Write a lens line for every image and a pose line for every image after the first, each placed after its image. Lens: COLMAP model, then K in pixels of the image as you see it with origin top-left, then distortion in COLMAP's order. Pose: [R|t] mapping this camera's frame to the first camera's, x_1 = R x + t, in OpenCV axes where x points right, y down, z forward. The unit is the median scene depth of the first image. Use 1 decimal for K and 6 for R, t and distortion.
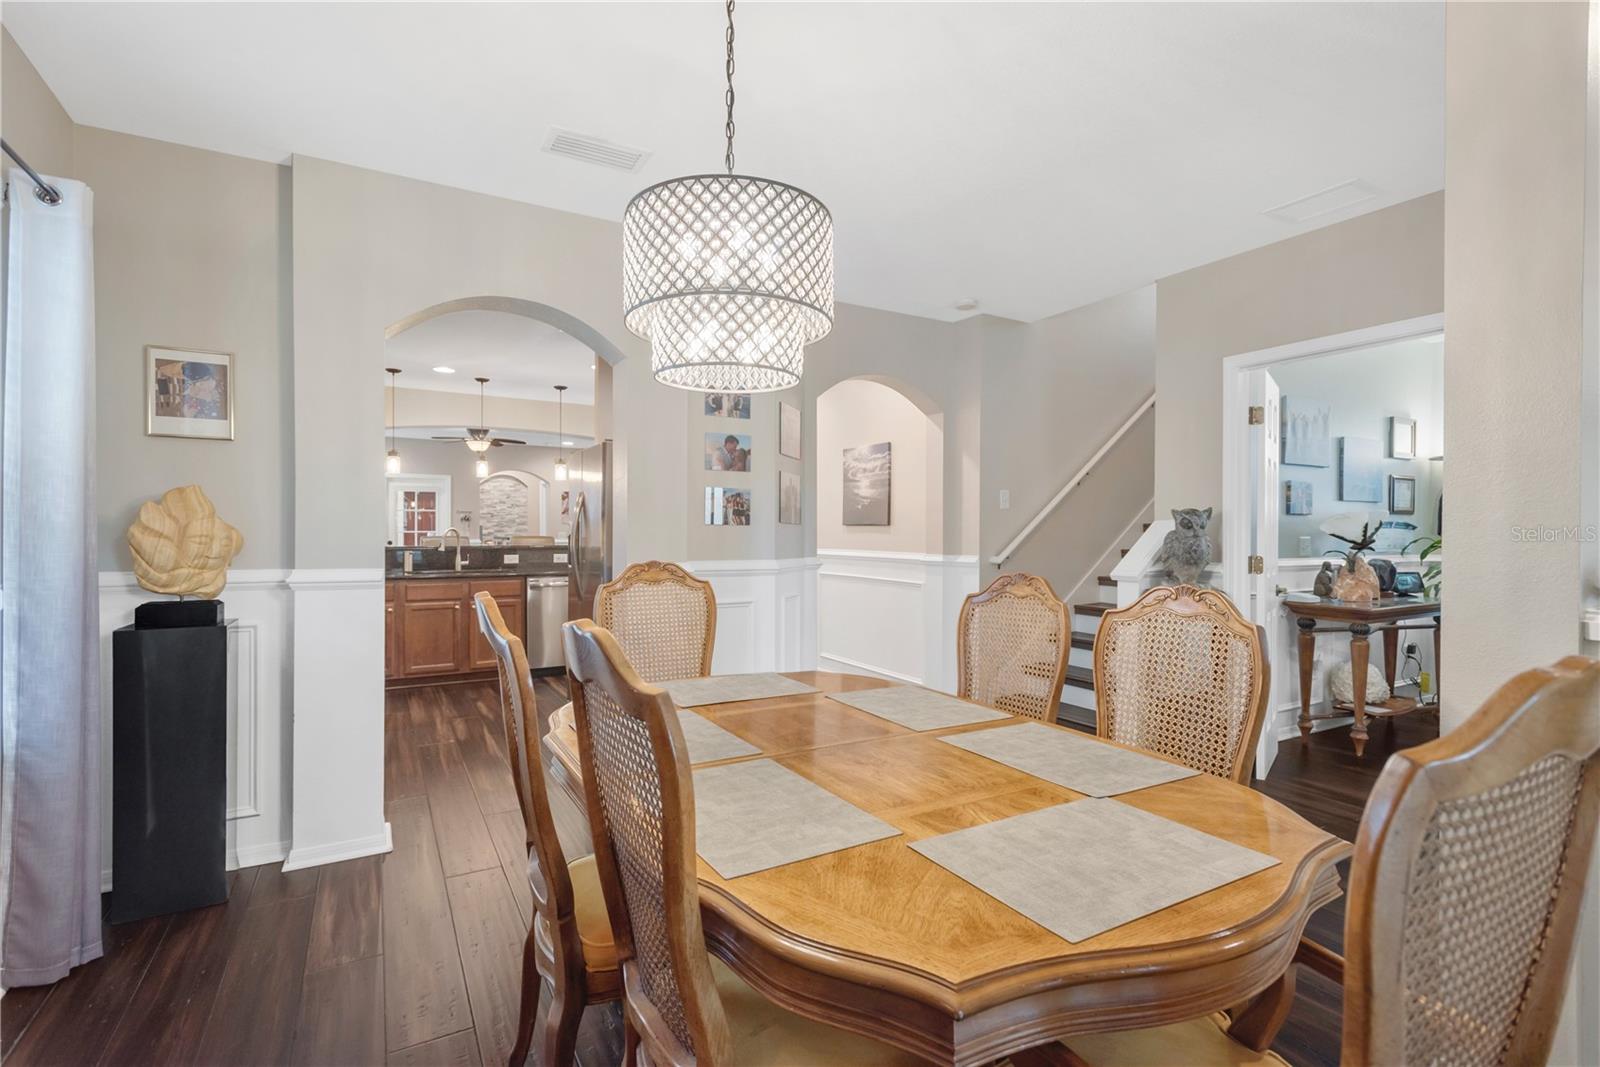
lens RADIAL K [[742.6, 0, 806.7], [0, 742.6, 530.3], [0, 0, 1]] dist [0.008300, -0.000986]
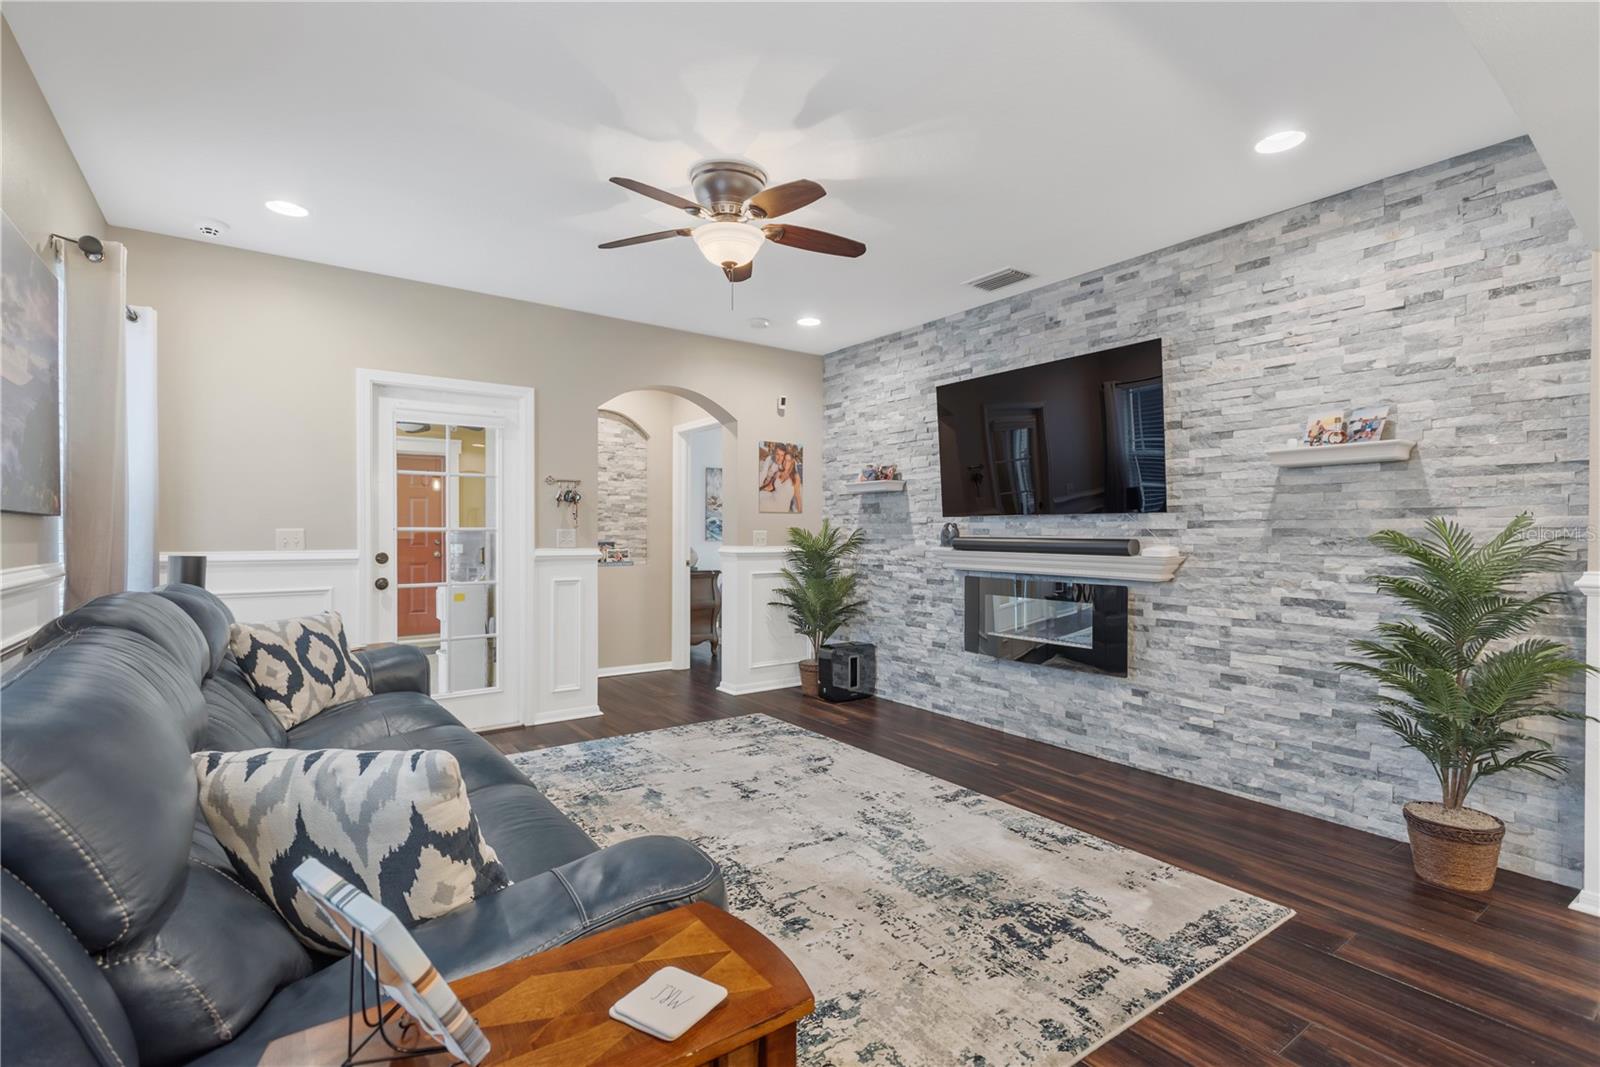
lens RADIAL K [[742.6, 0, 796.6], [0, 742.6, 540.4], [0, 0, 1]] dist [0.008300, -0.000986]
pose [[0.995413, -0.003965, 0.095591, -0.373059], [0.002688, 0.999905, 0.013492, 0.002648], [-0.095635, -0.013173, 0.995329, 0.584210]]
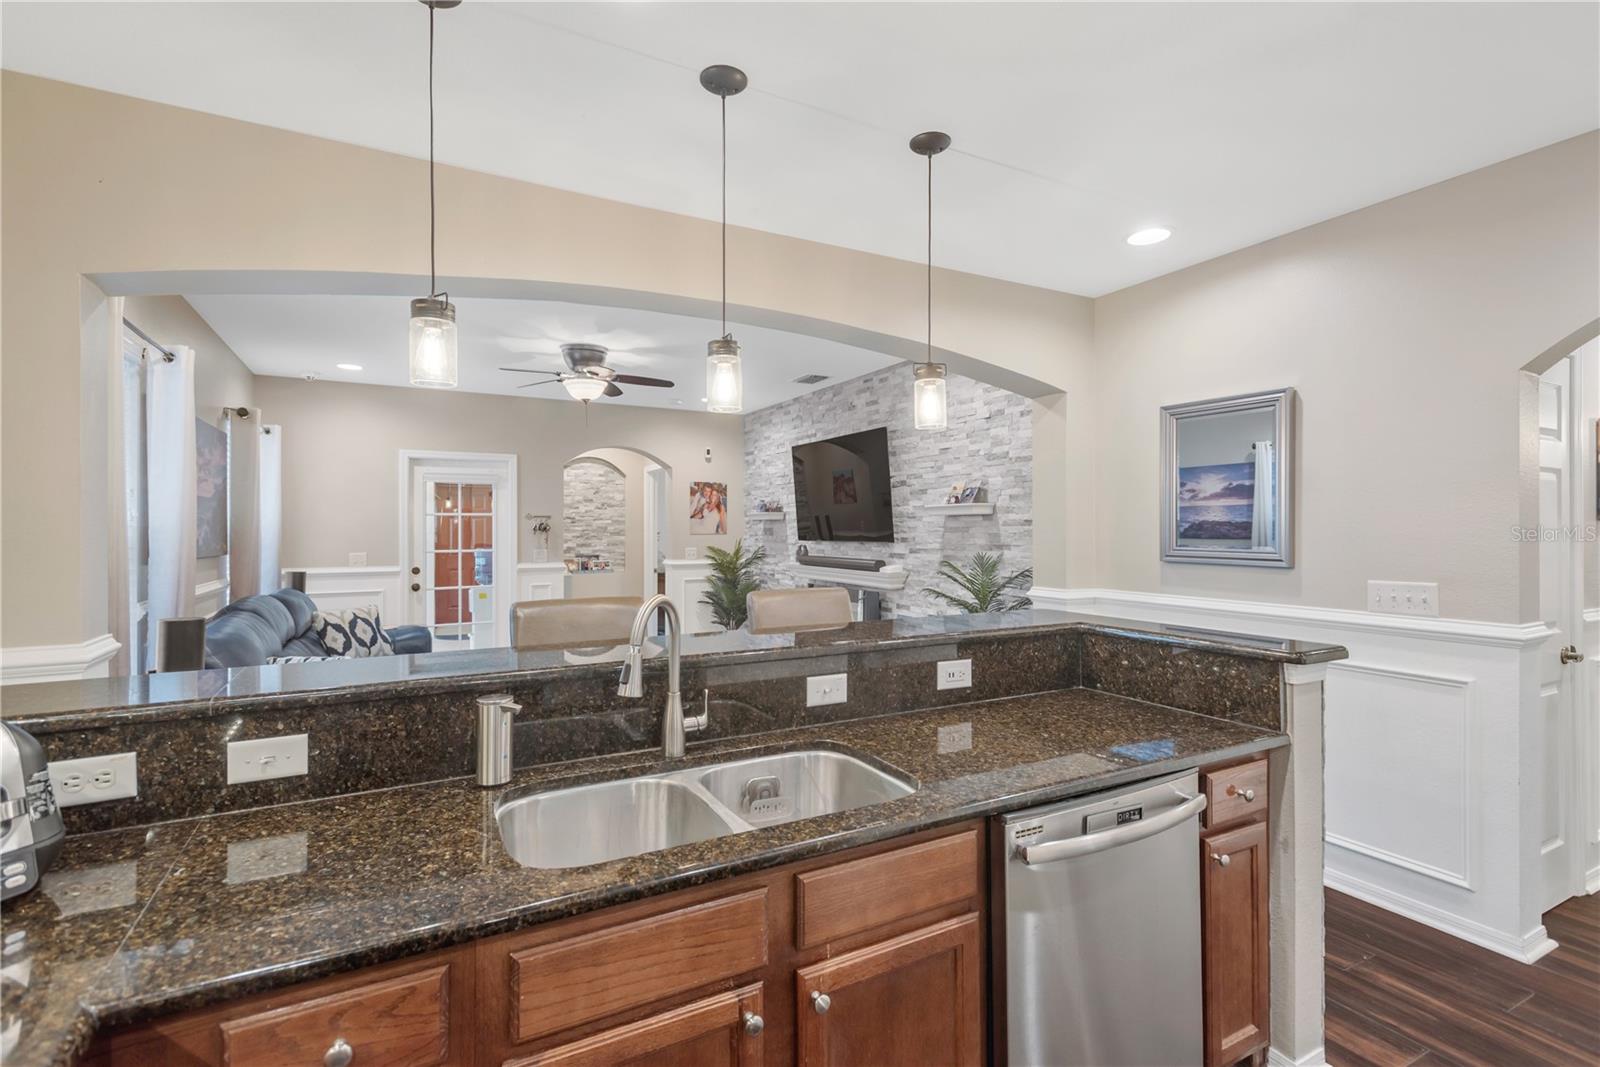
lens RADIAL K [[742.6, 0, 799.7], [0, 742.6, 532.1], [0, 0, 1]] dist [0.008300, -0.000986]
pose [[0.999405, -0.008251, -0.033476, -0.233691], [0.008451, 0.999947, 0.005821, -0.014168], [0.033426, -0.006100, 0.999423, 0.417376]]
